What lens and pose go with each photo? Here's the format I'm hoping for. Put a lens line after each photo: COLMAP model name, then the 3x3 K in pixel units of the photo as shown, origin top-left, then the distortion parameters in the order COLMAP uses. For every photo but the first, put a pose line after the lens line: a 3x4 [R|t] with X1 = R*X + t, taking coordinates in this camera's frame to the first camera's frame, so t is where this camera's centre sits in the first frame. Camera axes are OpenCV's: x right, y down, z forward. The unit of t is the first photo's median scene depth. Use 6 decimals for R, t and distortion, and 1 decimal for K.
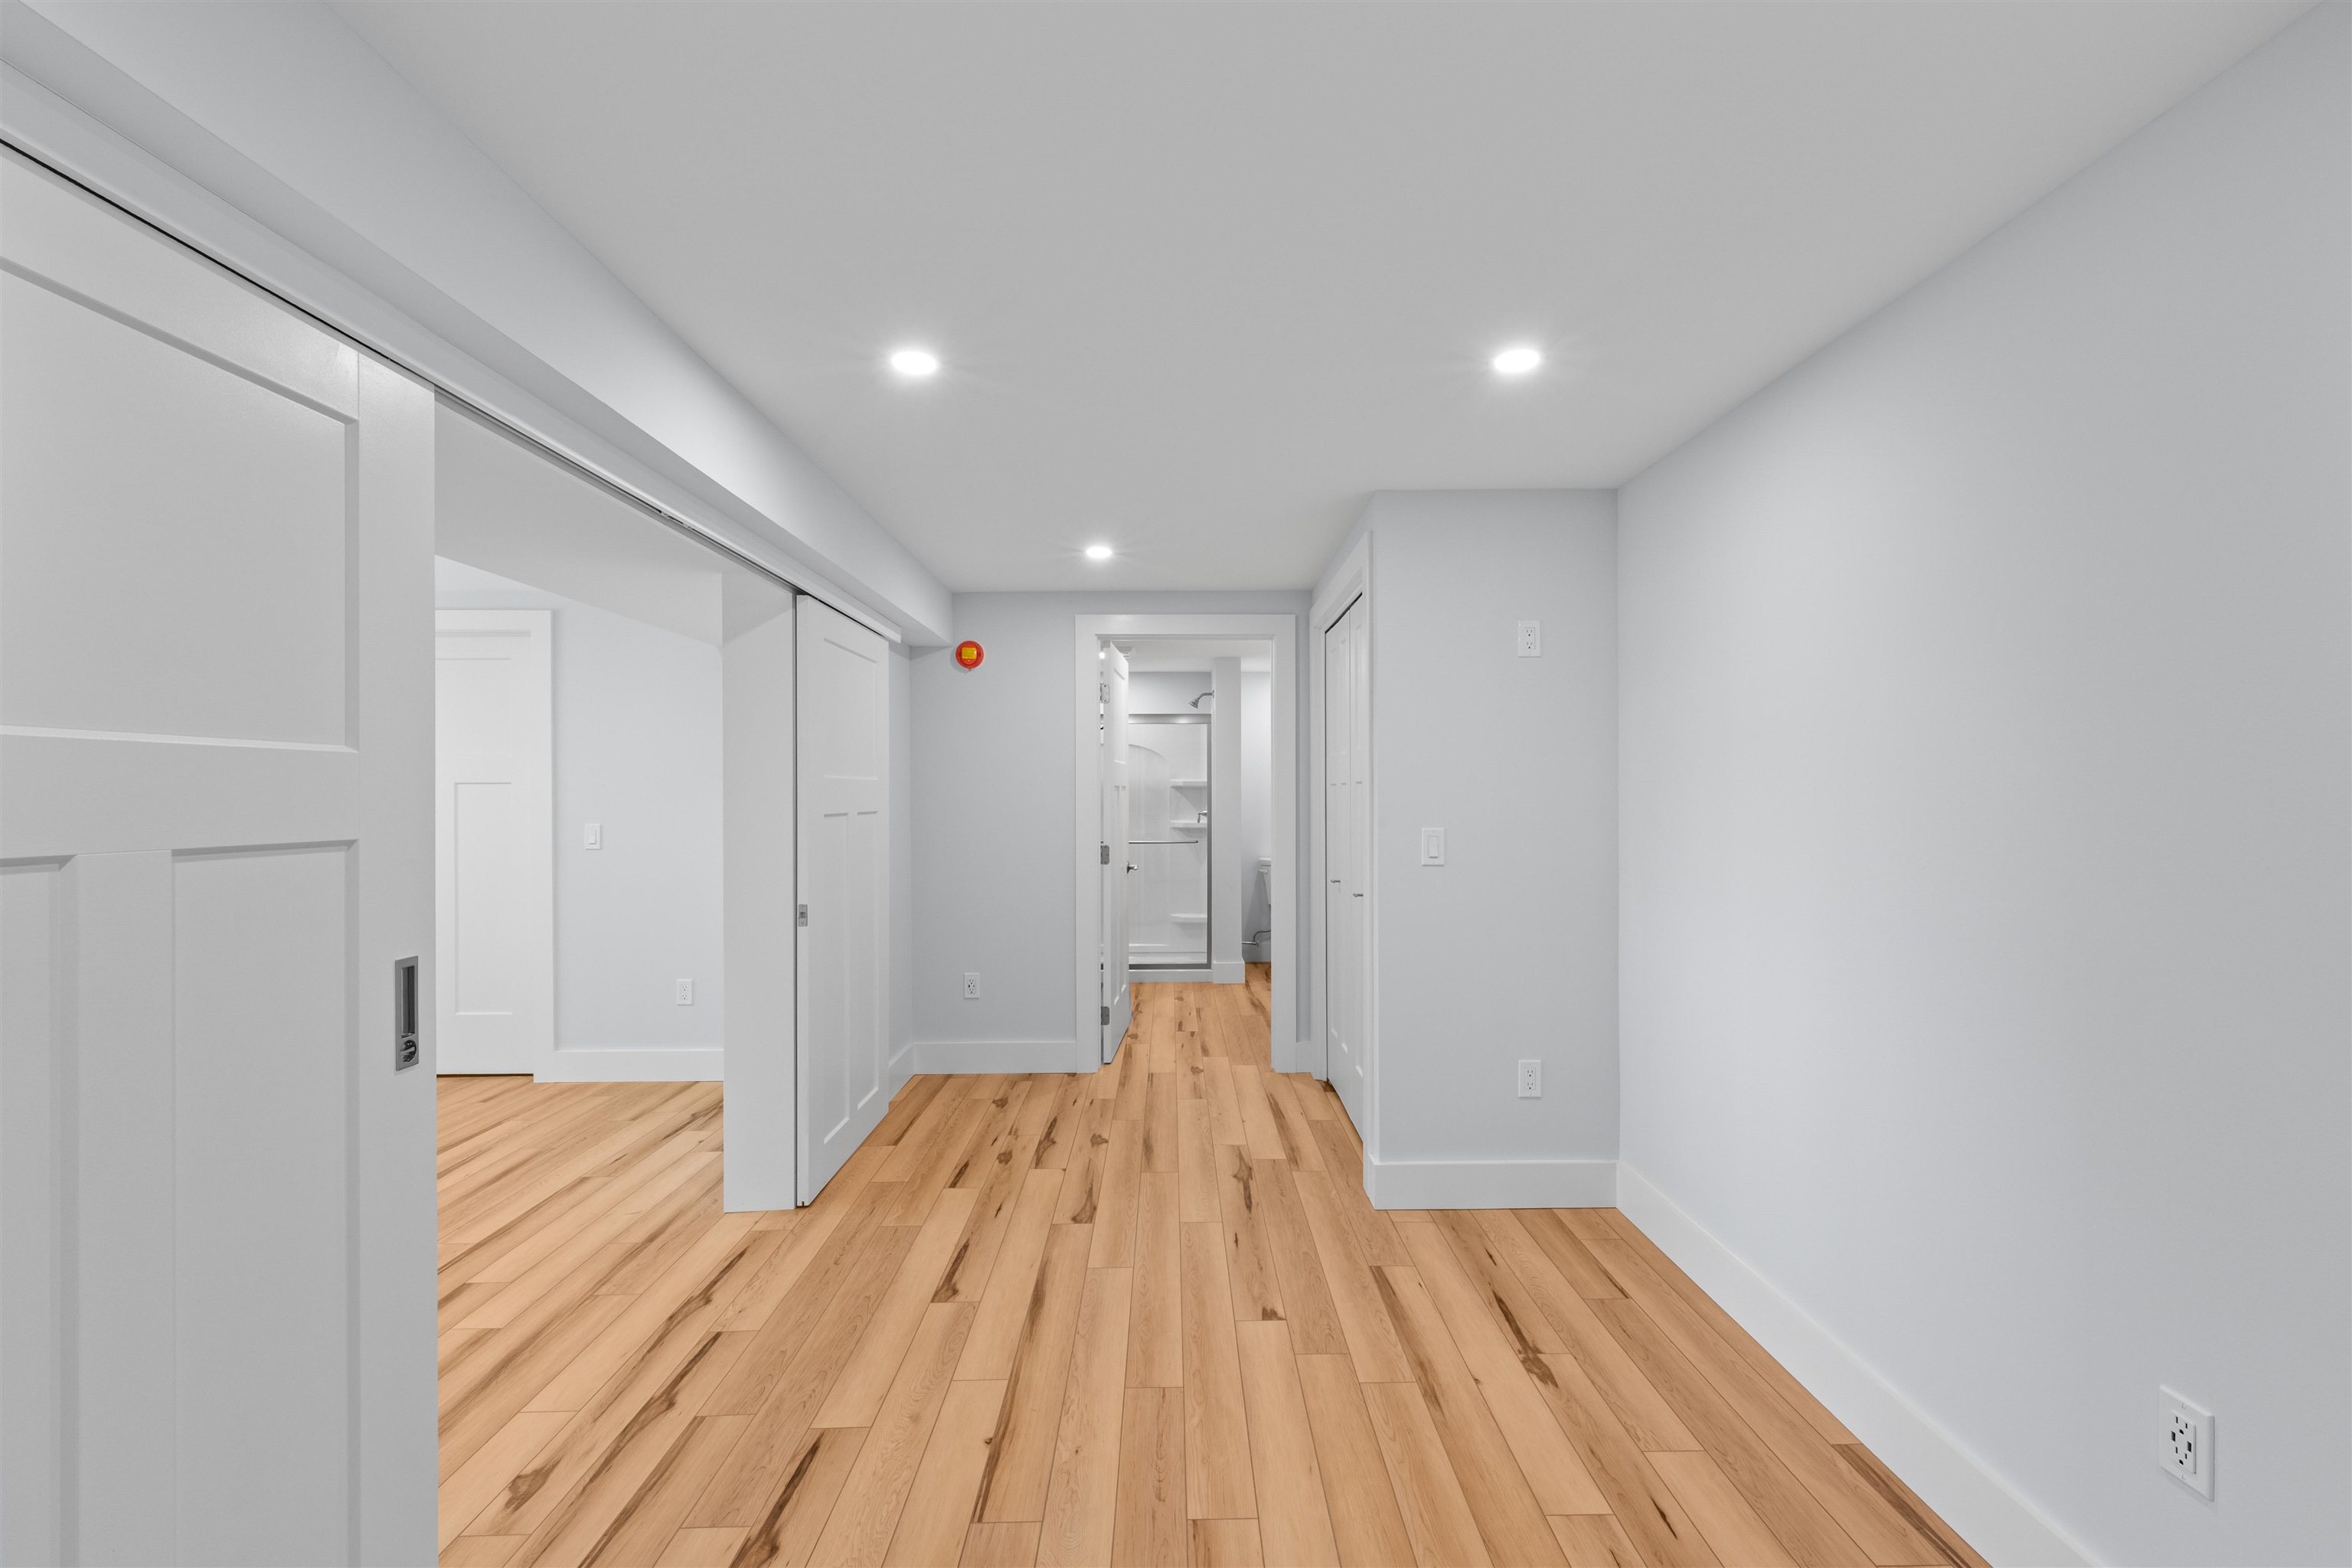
lens RADIAL K [[1019.6, 0, 1170.6], [0, 1019.6, 790.1], [0, 0, 1]] dist [0.004722, -0.001886]
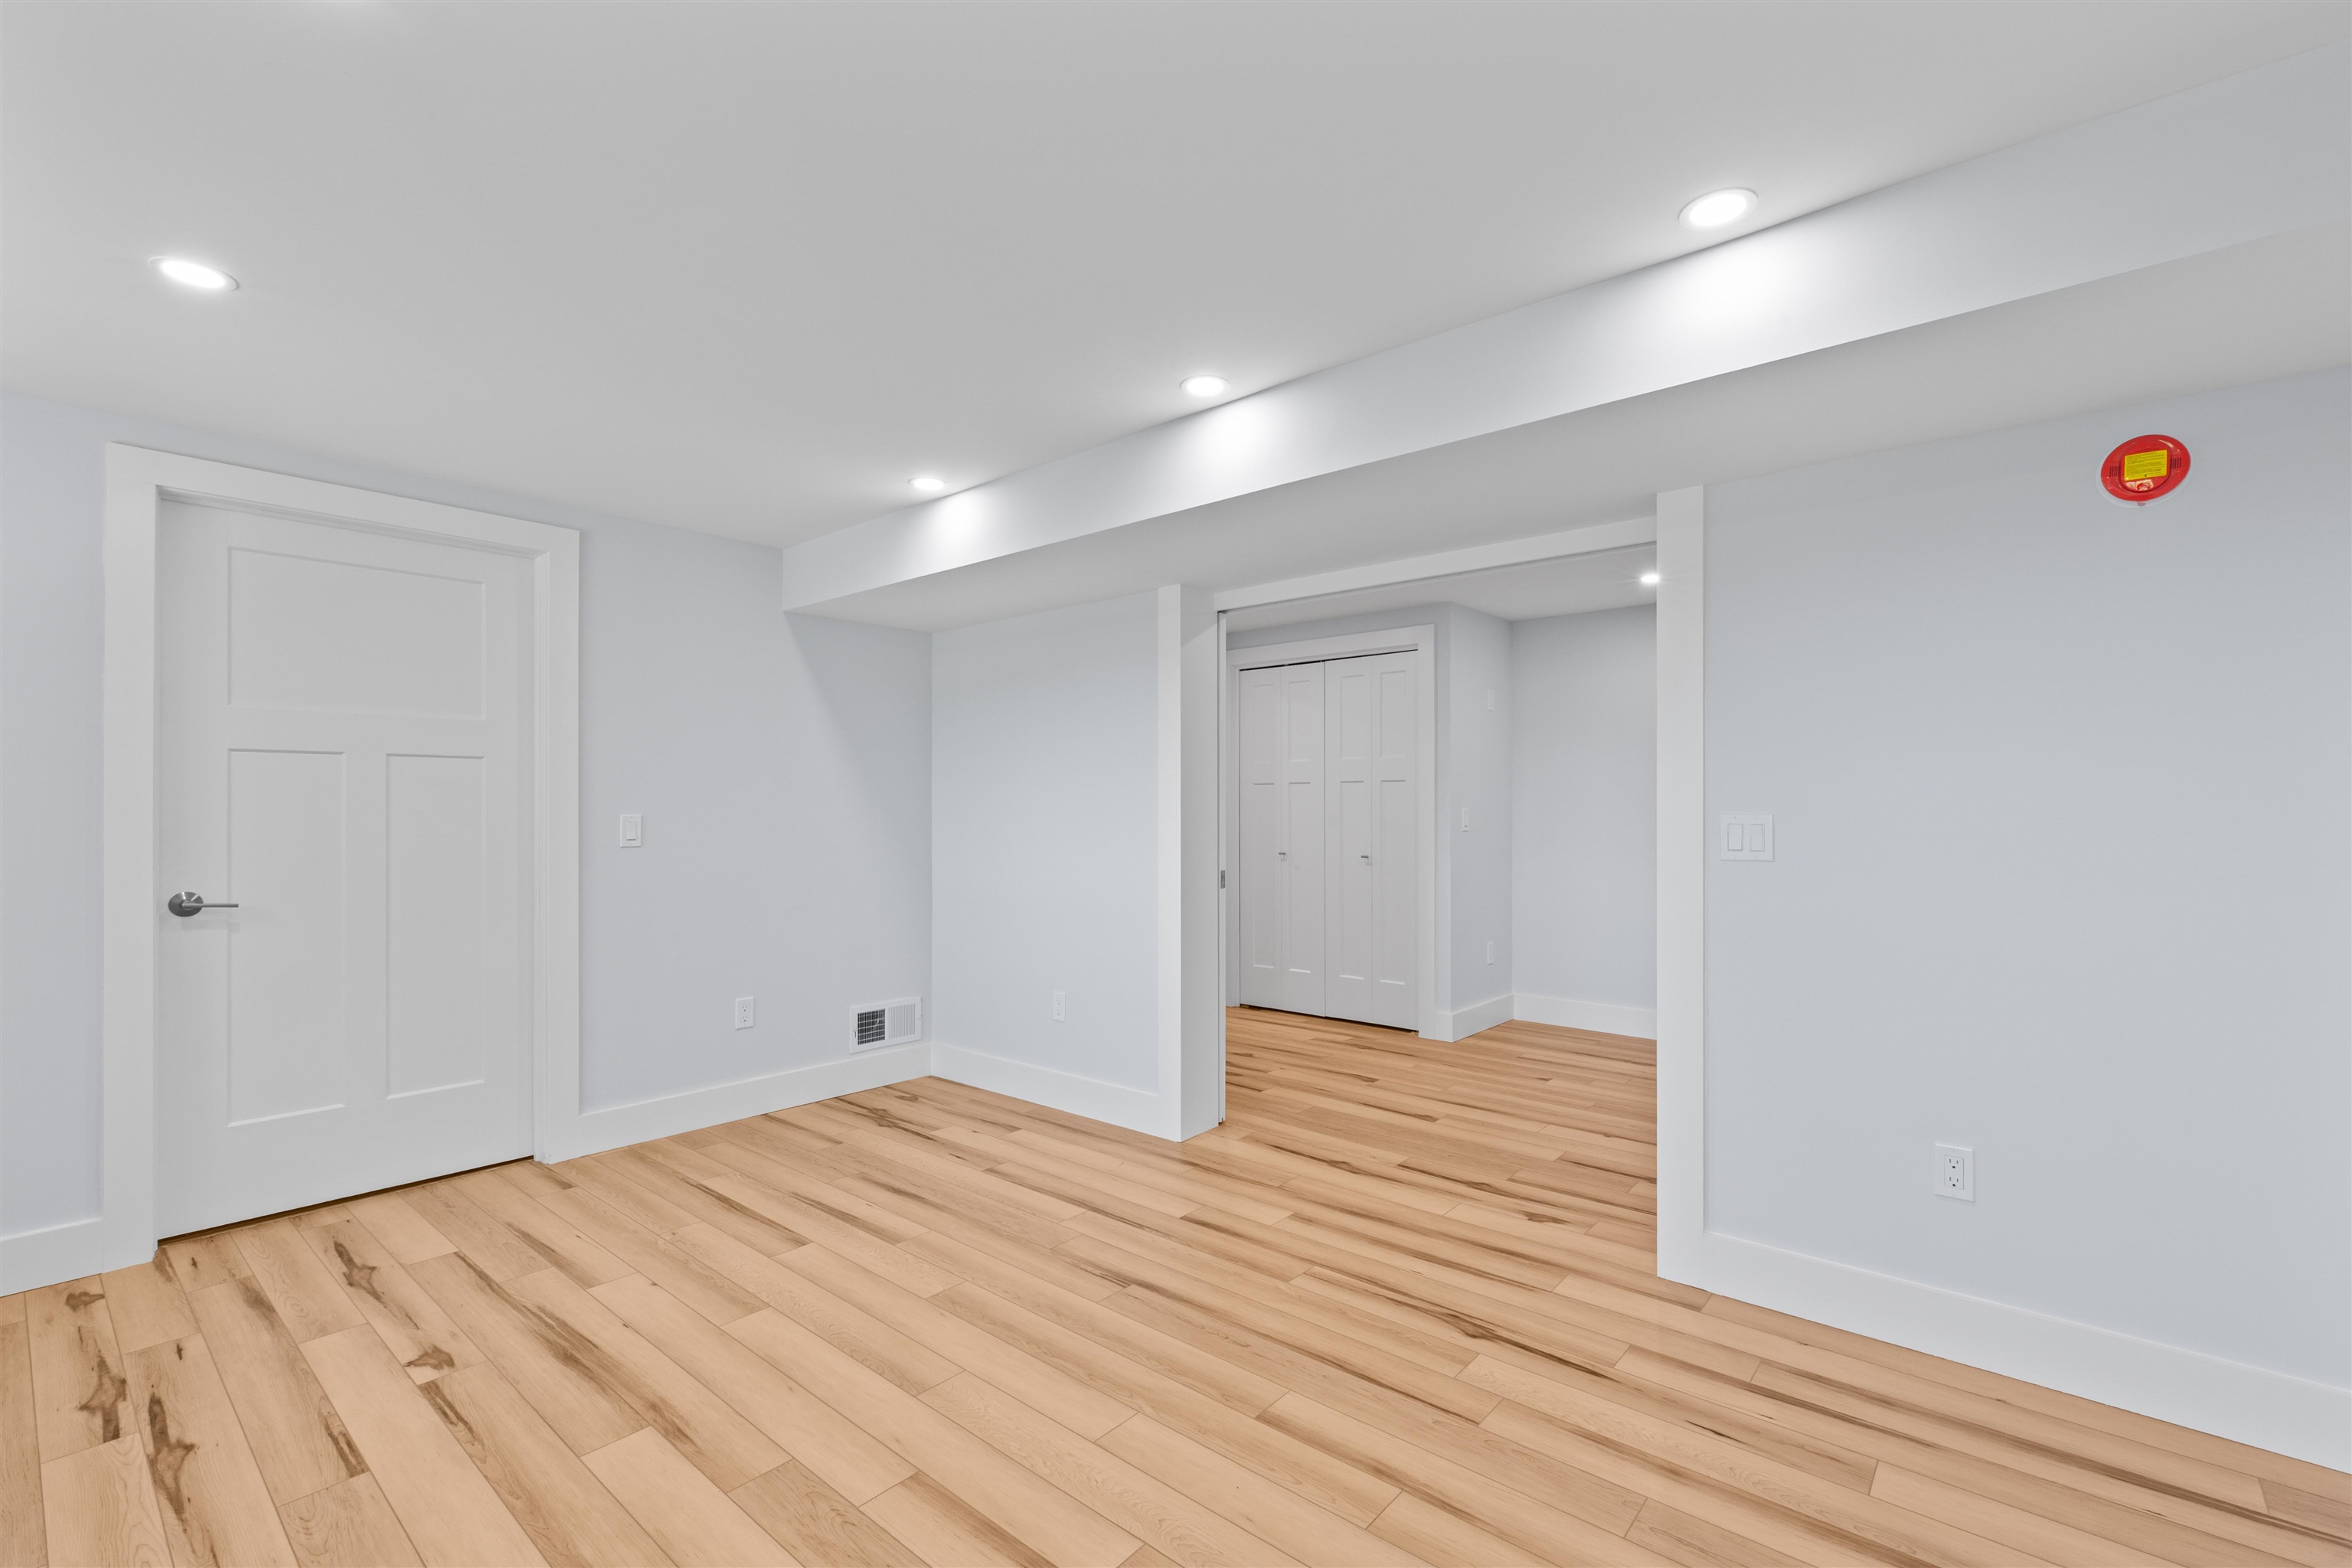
lens RADIAL K [[1019.6, 0, 1203.4], [0, 1019.6, 800.9], [0, 0, 1]] dist [0.004722, -0.001886]
pose [[0.648487, 0.013676, 0.761103, -1.653111], [-0.005589, 0.999897, -0.013205, 0.058406], [-0.761205, 0.004310, 0.648497, 0.301509]]
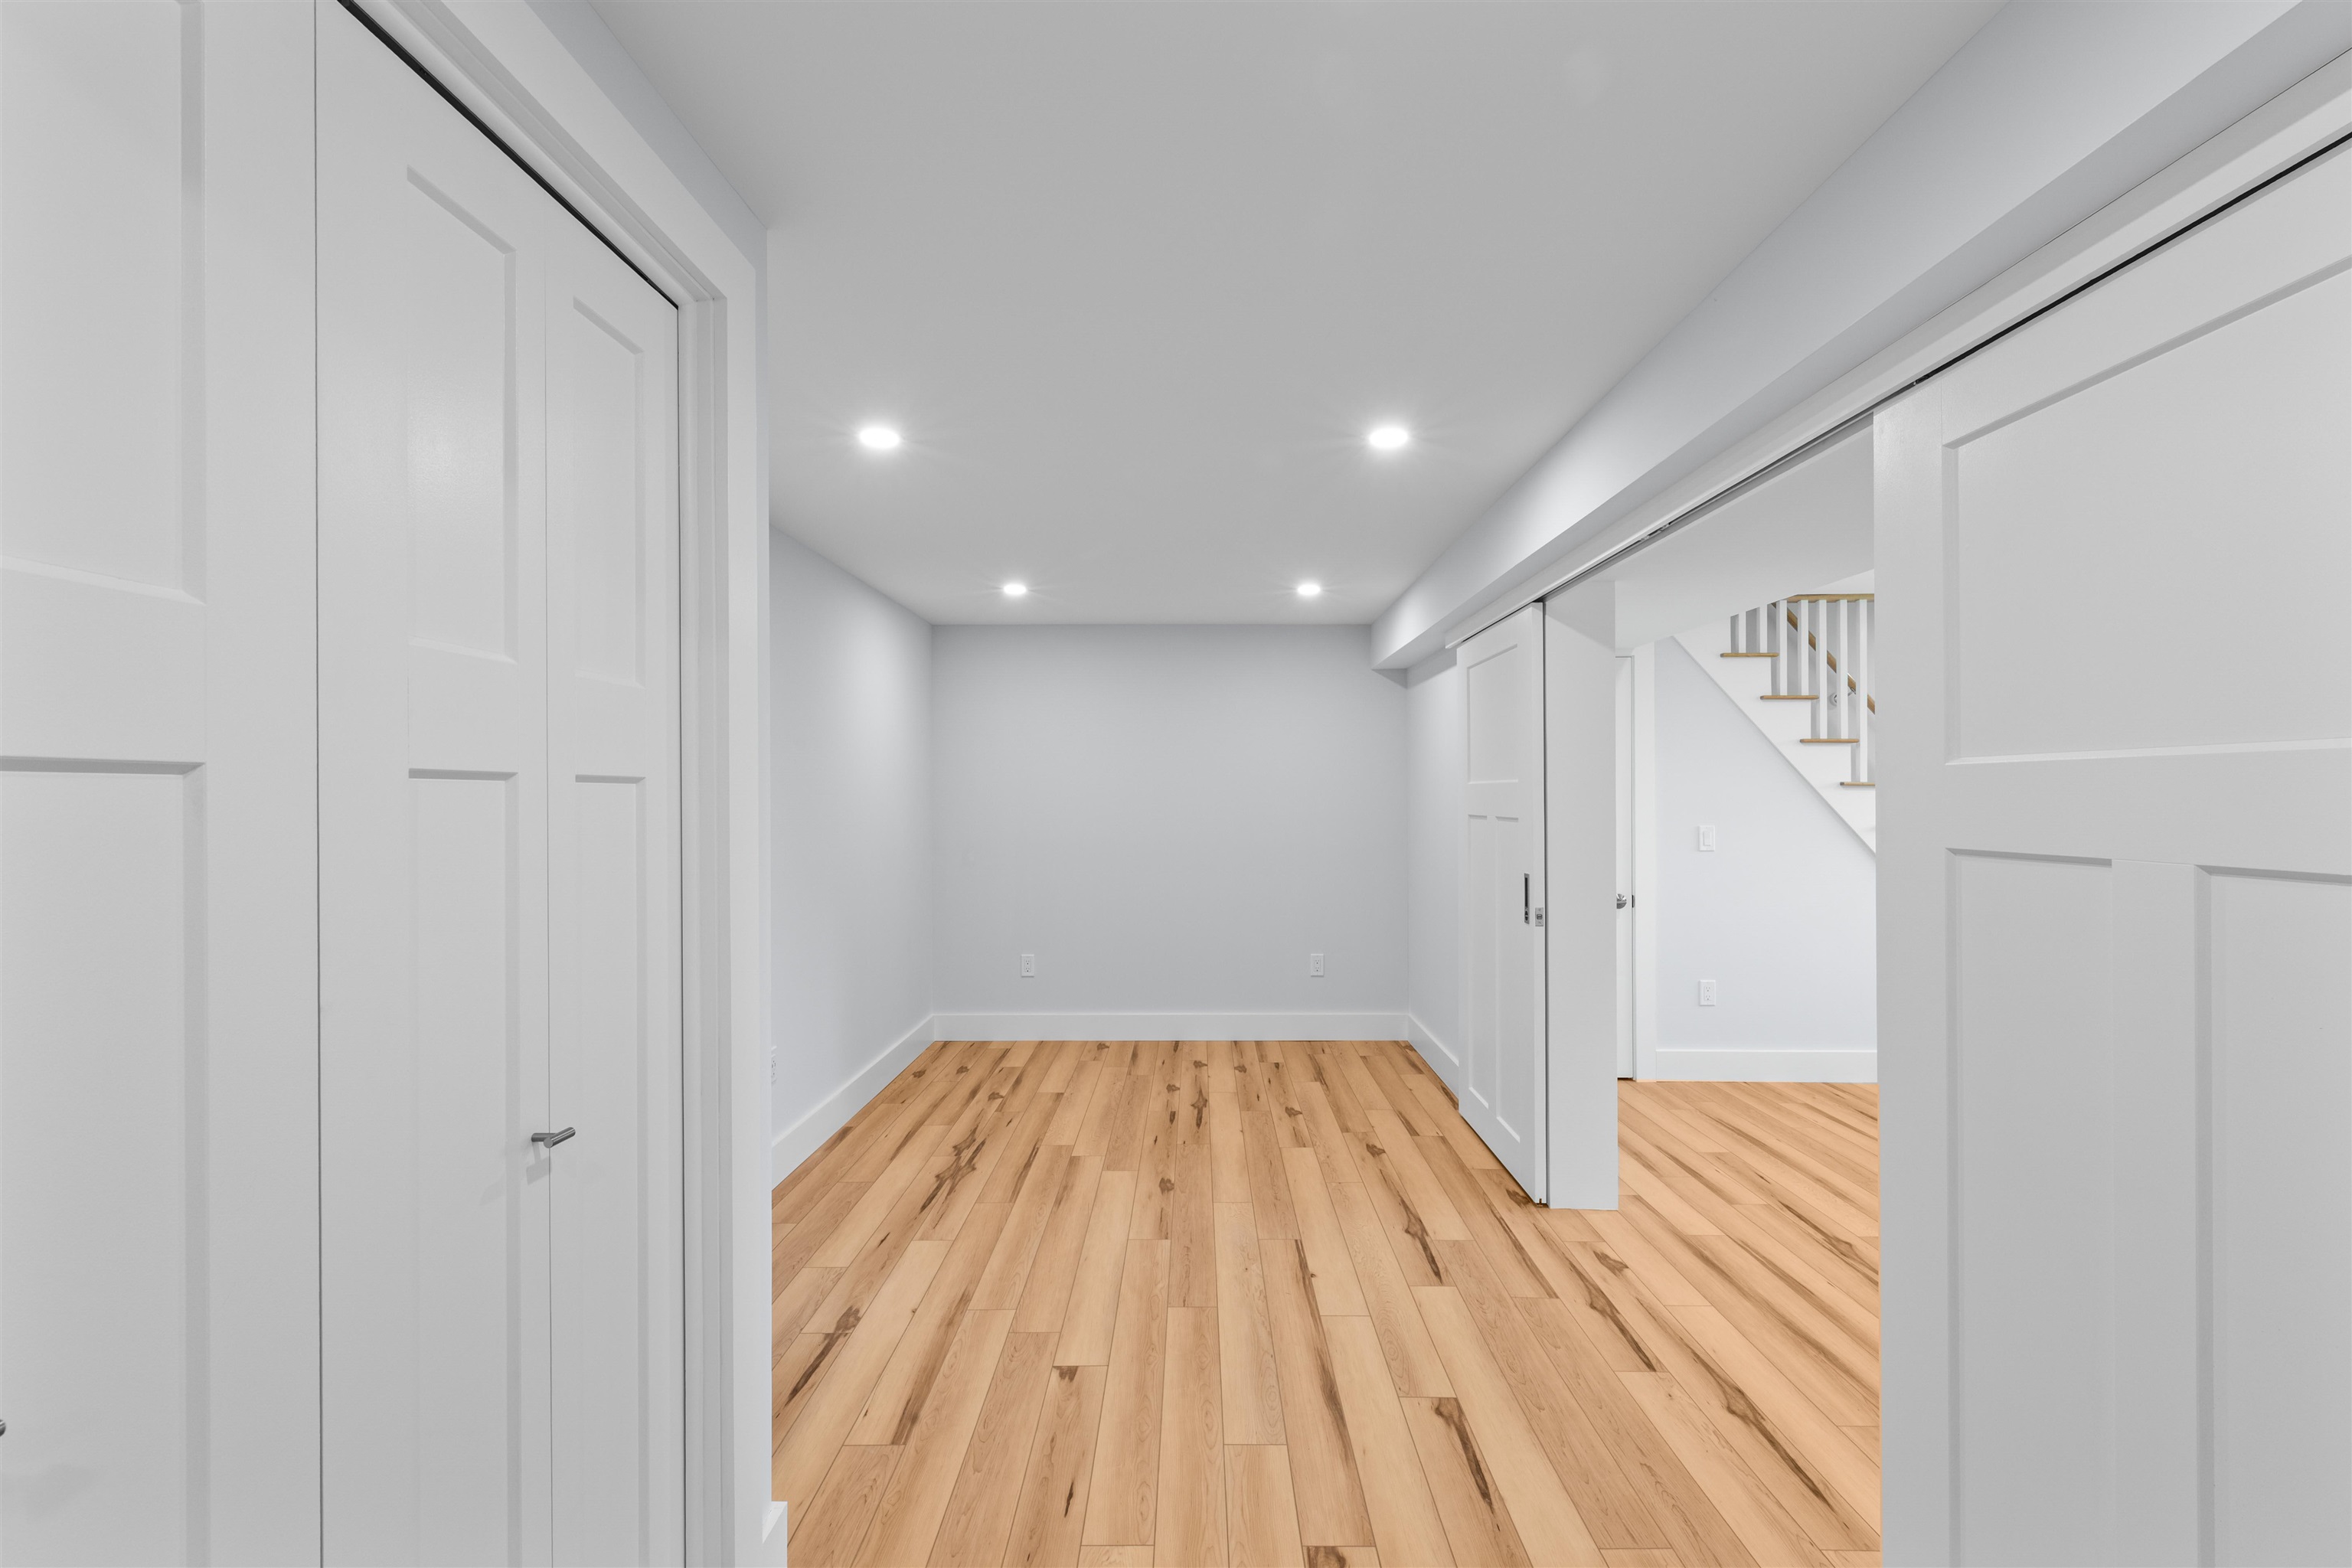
lens RADIAL K [[1019.6, 0, 1182.3], [0, 1019.6, 790.7], [0, 0, 1]] dist [0.004722, -0.001886]
pose [[-0.999877, 0.006641, 0.014201, -0.022312], [0.006507, 0.999934, -0.009428, 0.000814], [-0.014263, -0.009334, -0.999855, 1.937296]]
